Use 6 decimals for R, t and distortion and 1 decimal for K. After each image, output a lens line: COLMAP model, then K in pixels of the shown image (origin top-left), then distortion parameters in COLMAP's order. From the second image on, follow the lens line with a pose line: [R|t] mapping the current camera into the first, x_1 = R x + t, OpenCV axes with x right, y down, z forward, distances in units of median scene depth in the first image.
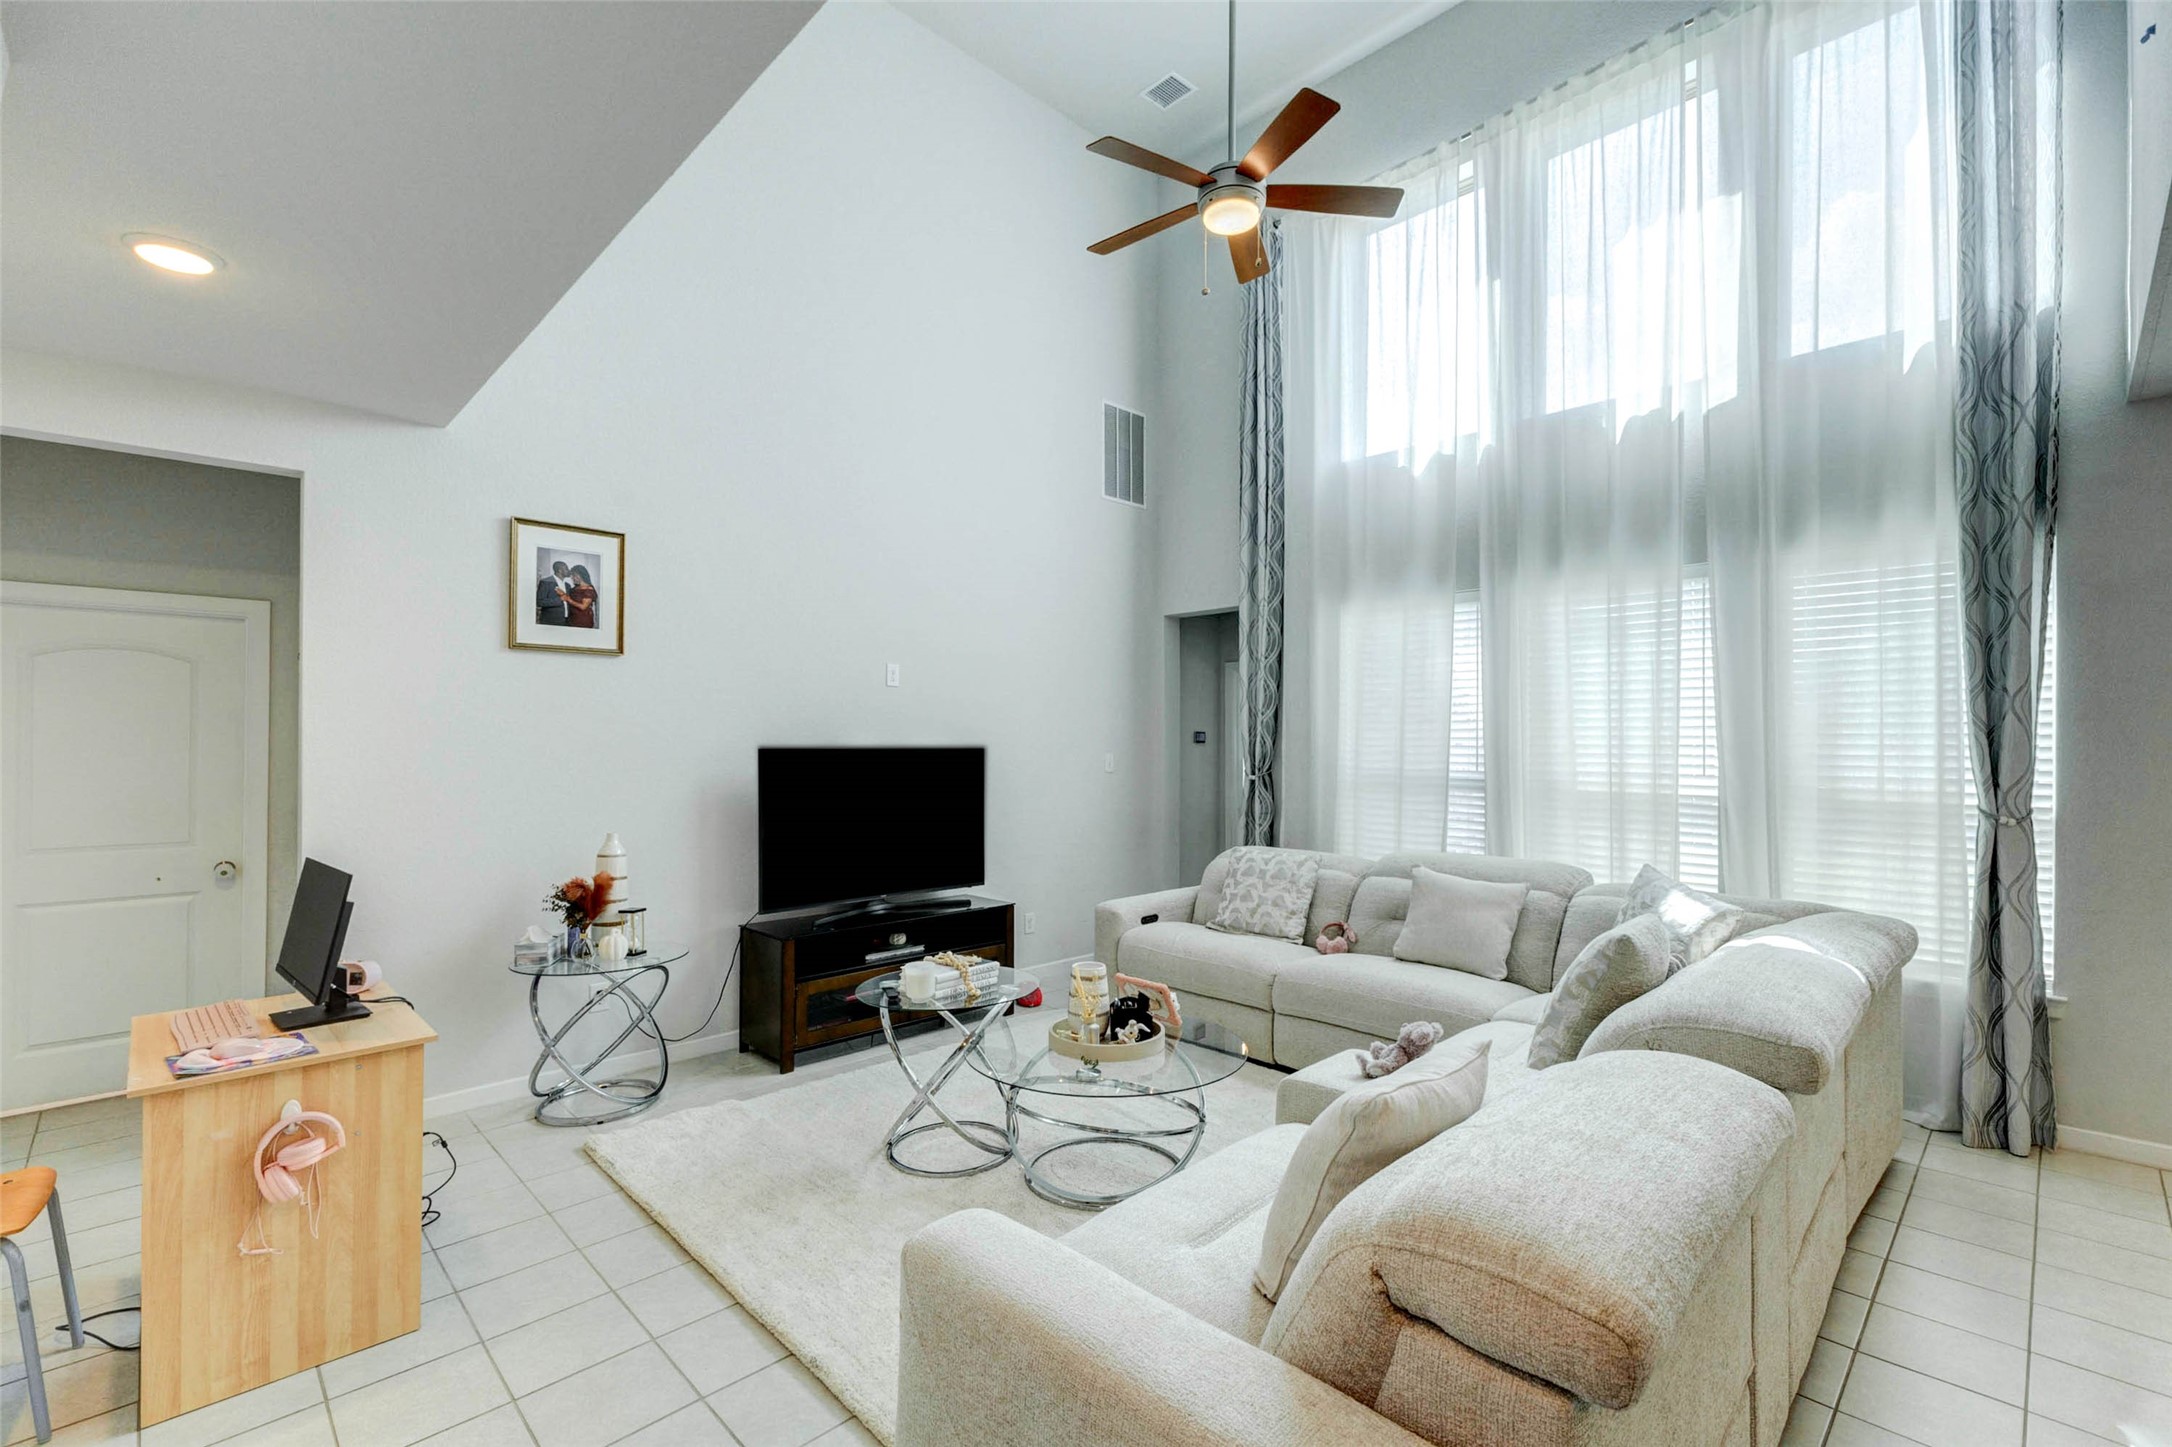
lens RADIAL K [[930.3, 0, 1075.4], [0, 930.3, 734.9], [0, 0, 1]] dist [0.001142, 0.000581]
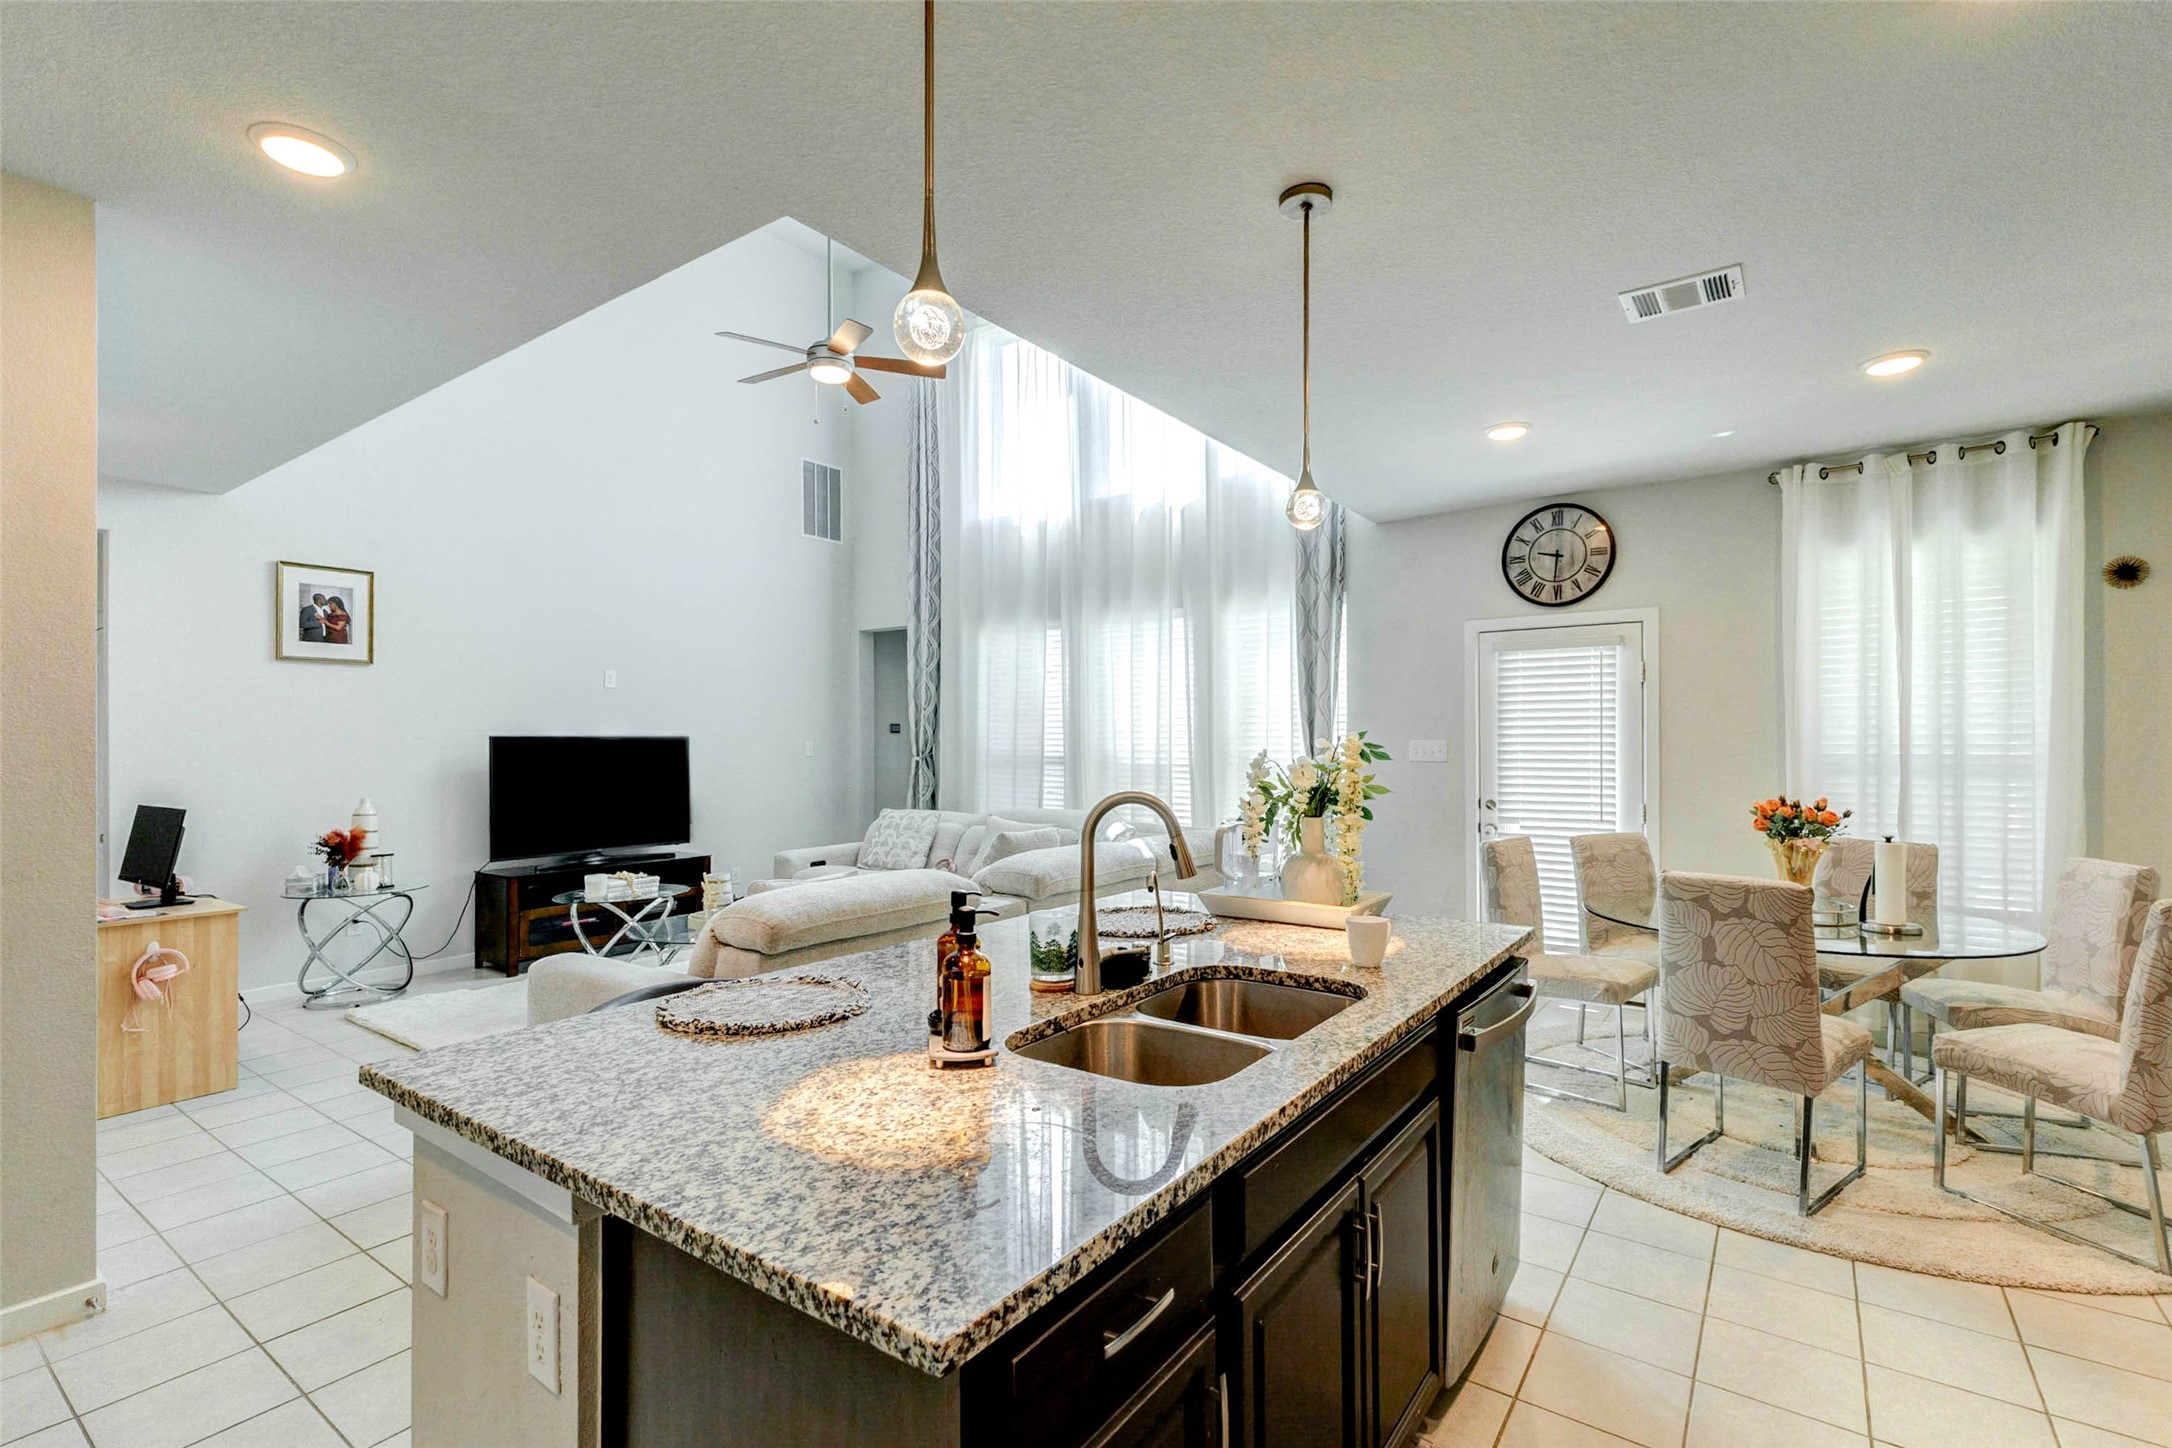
lens RADIAL K [[974.3, 0, 1094.8], [0, 974.3, 735.8], [0, 0, 1]] dist [0.002217, -0.000002]
pose [[0.982517, -0.004805, 0.186110, 0.258786], [0.003945, 0.999980, 0.004994, 0.011909], [-0.186130, -0.004173, 0.982516, -0.543448]]
